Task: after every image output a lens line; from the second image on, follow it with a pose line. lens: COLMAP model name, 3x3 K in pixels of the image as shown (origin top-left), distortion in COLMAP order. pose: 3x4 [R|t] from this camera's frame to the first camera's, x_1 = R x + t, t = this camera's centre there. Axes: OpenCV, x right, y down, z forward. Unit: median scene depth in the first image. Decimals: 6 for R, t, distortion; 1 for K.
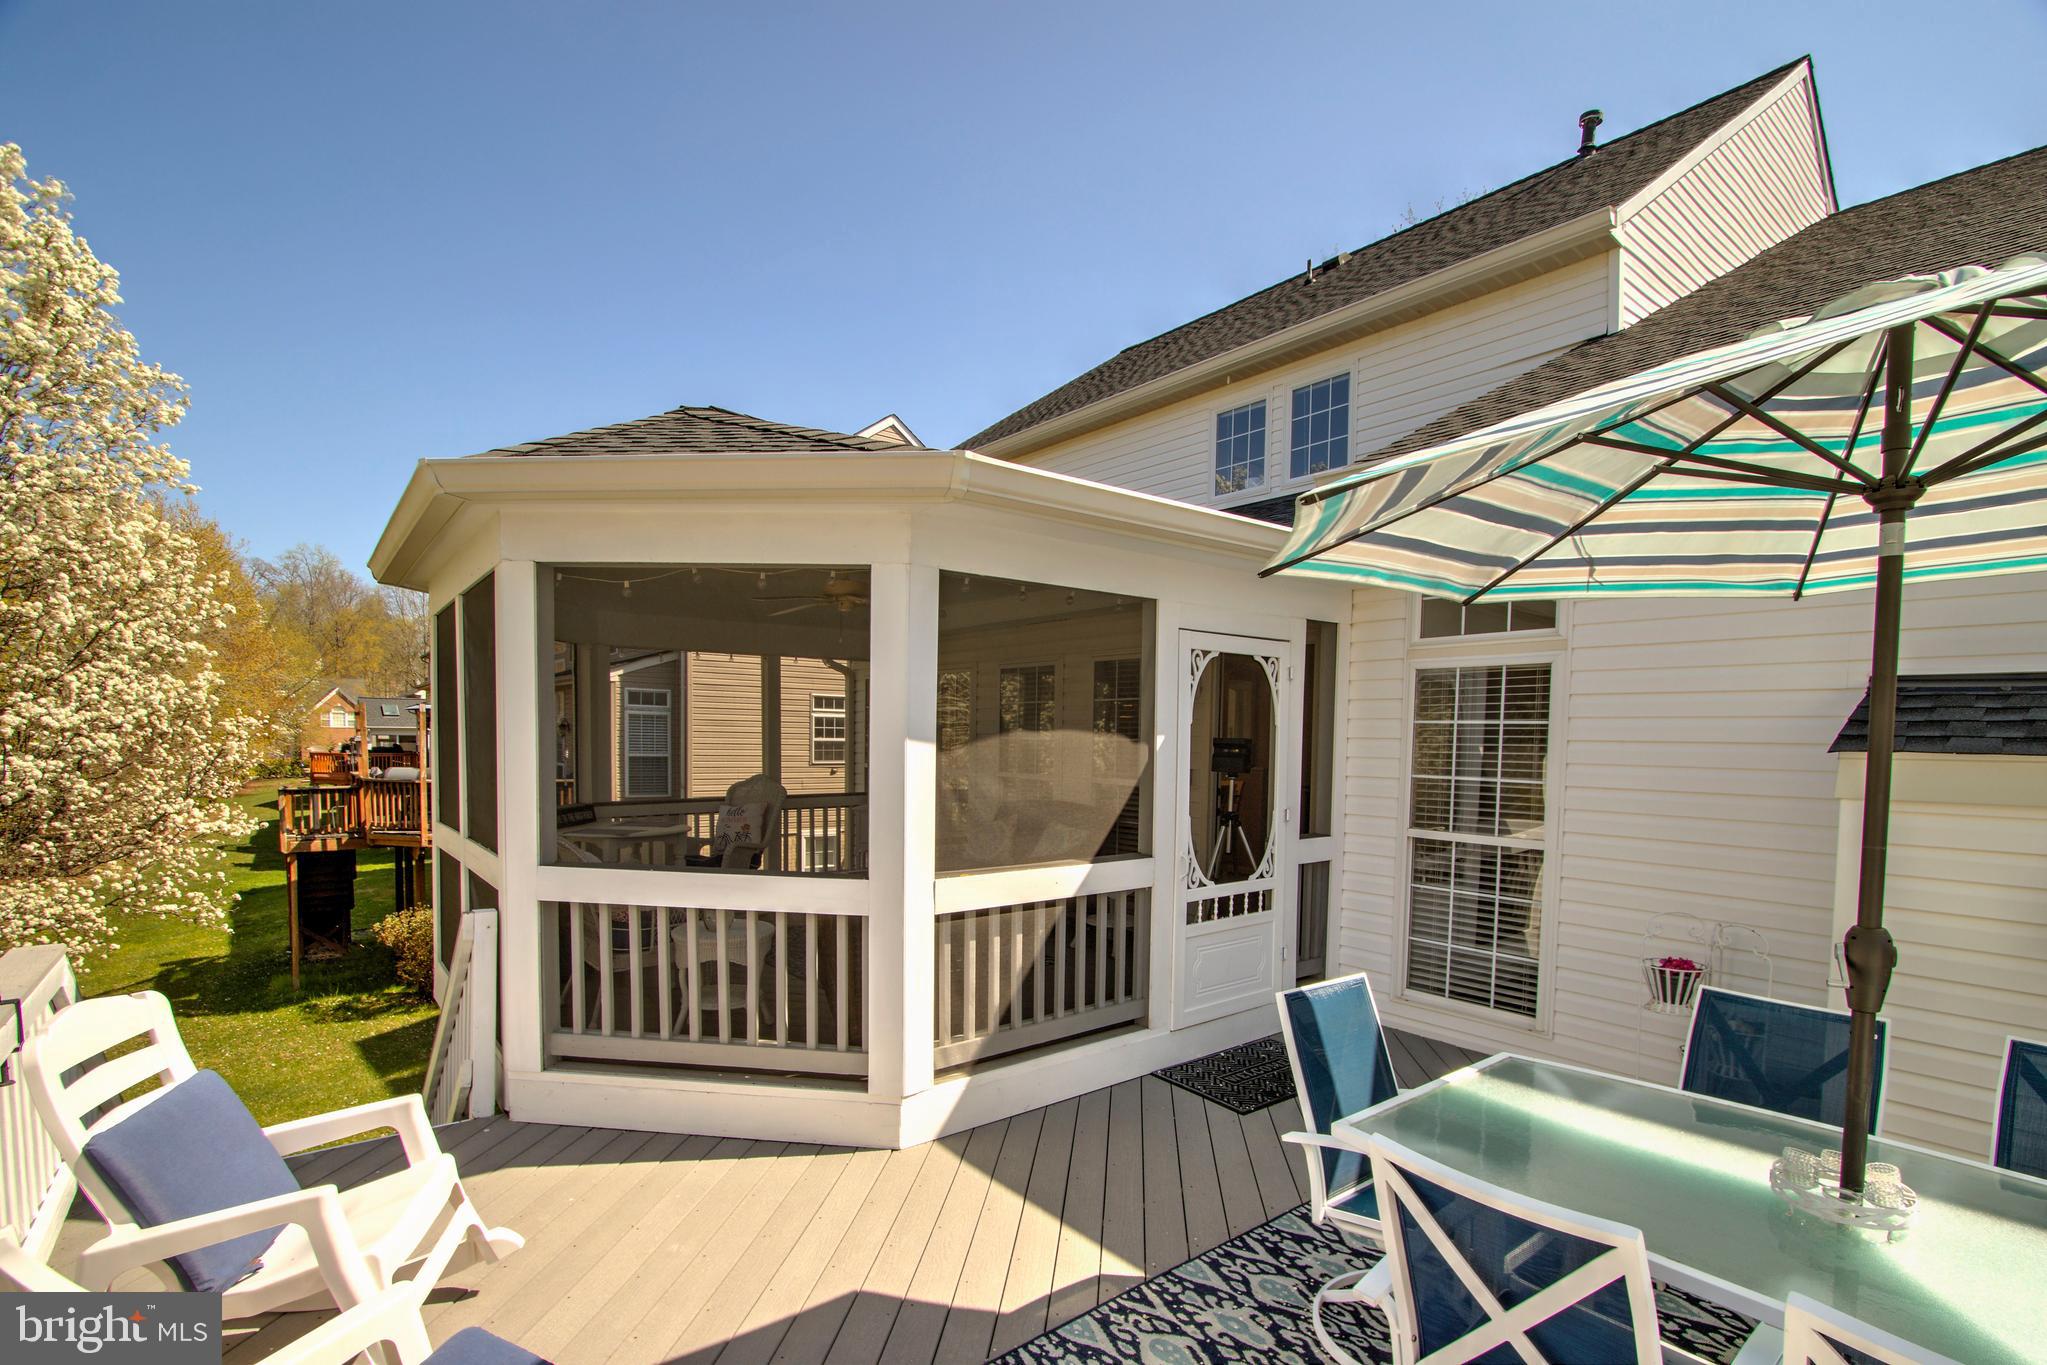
lens RADIAL K [[946.1, 0, 1032.5], [0, 946.1, 788.3], [0, 0, 1]] dist [-0.017919, 0.000891]
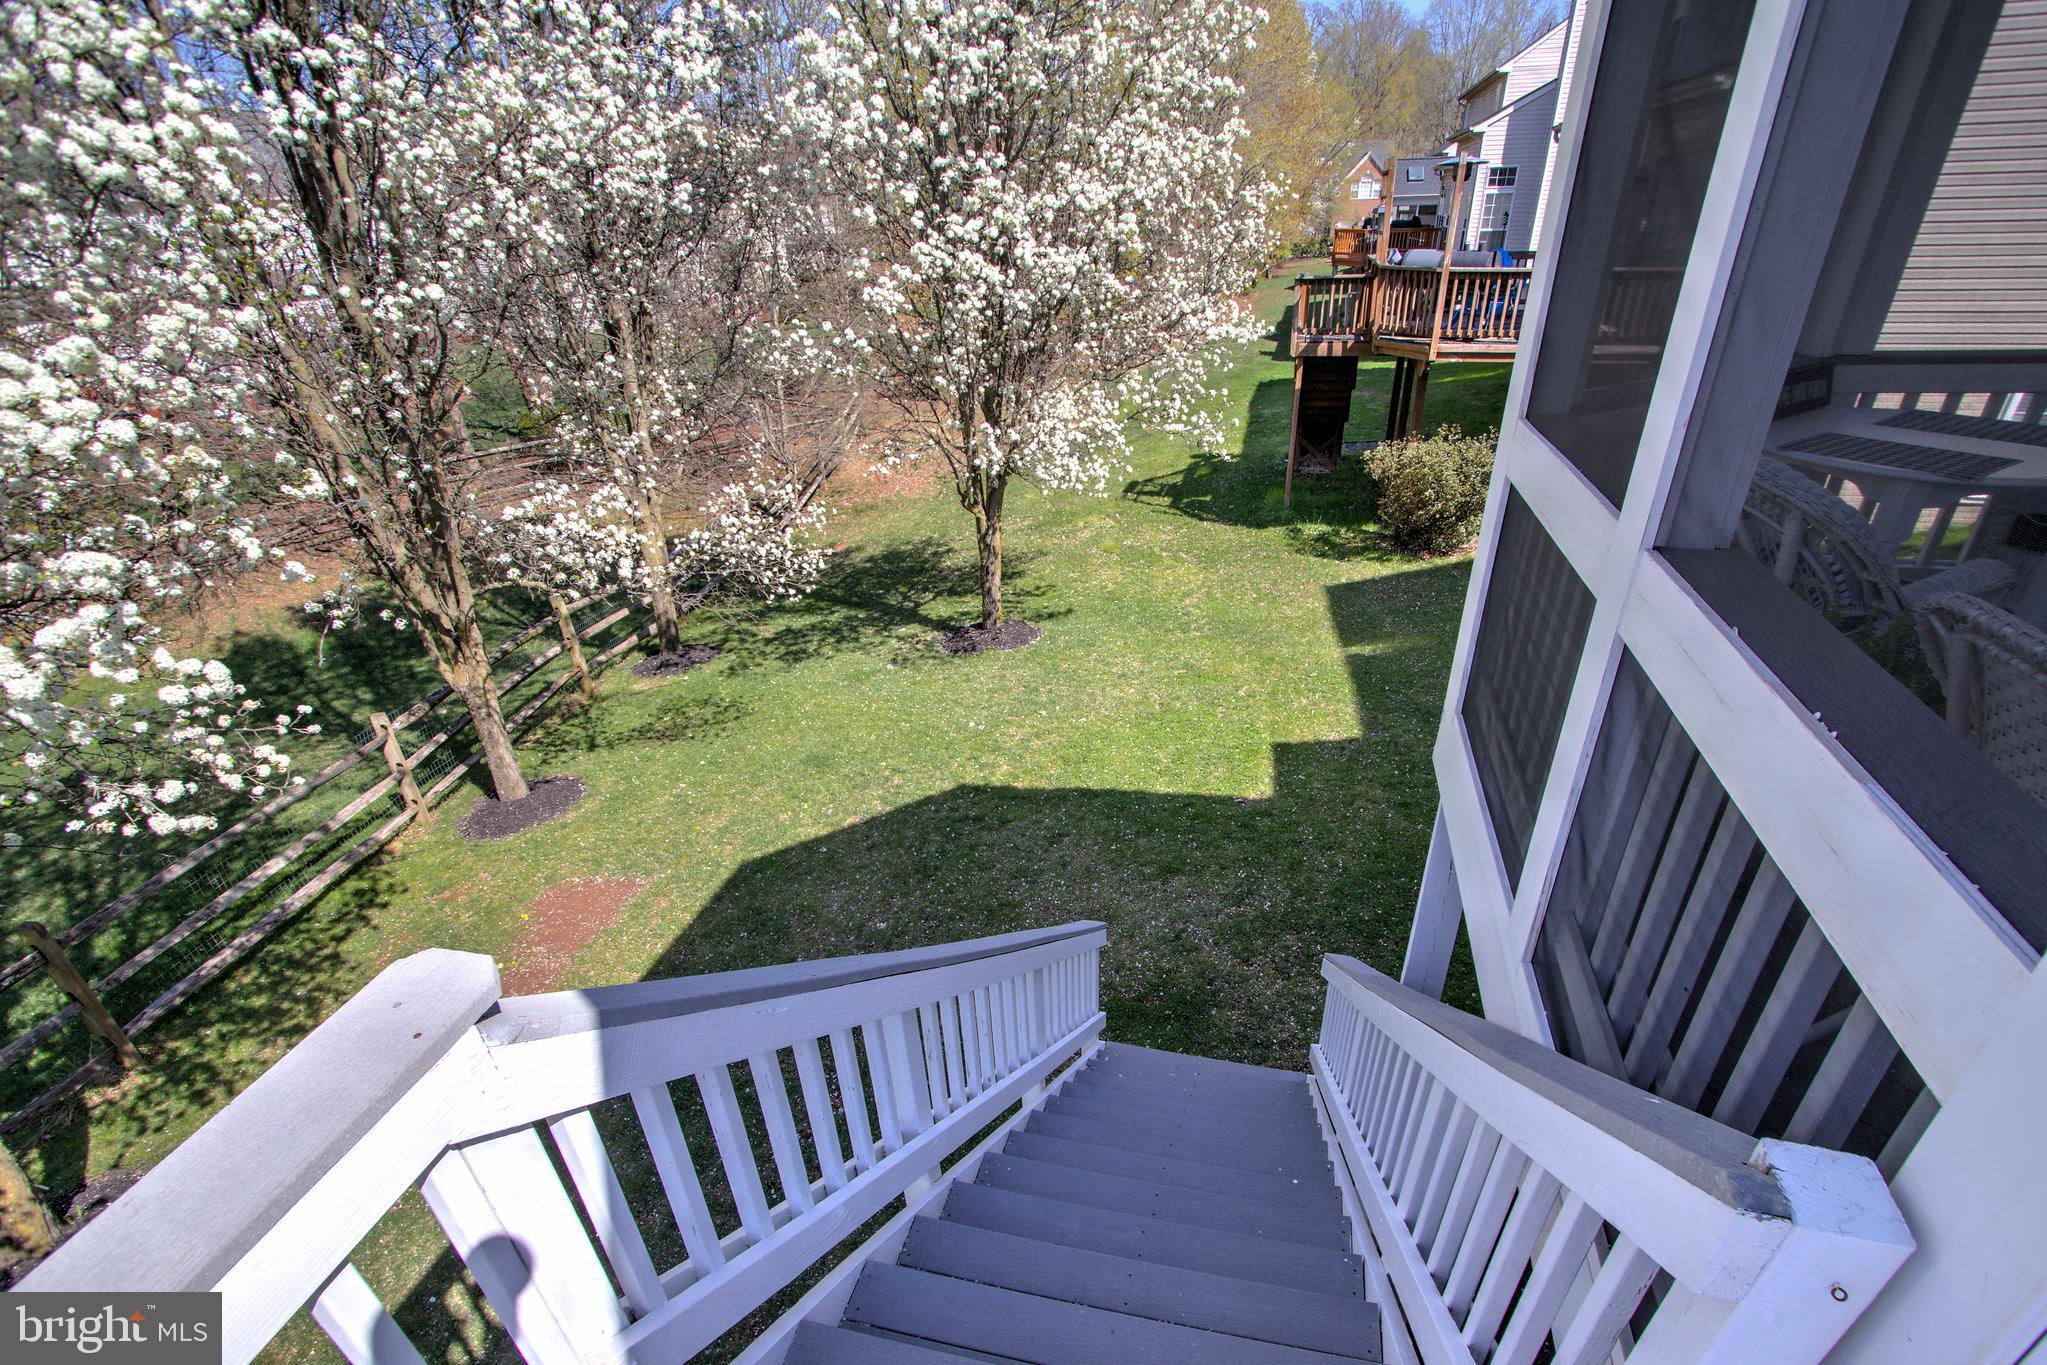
lens RADIAL K [[961.6, 0, 1052.3], [0, 961.6, 780.2], [0, 0, 1]] dist [-0.009994, -0.000056]
pose [[0.613719, 0.373550, -0.695564, -0.409339], [-0.001455, 0.881525, 0.472136, -0.025352], [0.789523, -0.288747, 0.541552, 0.560382]]
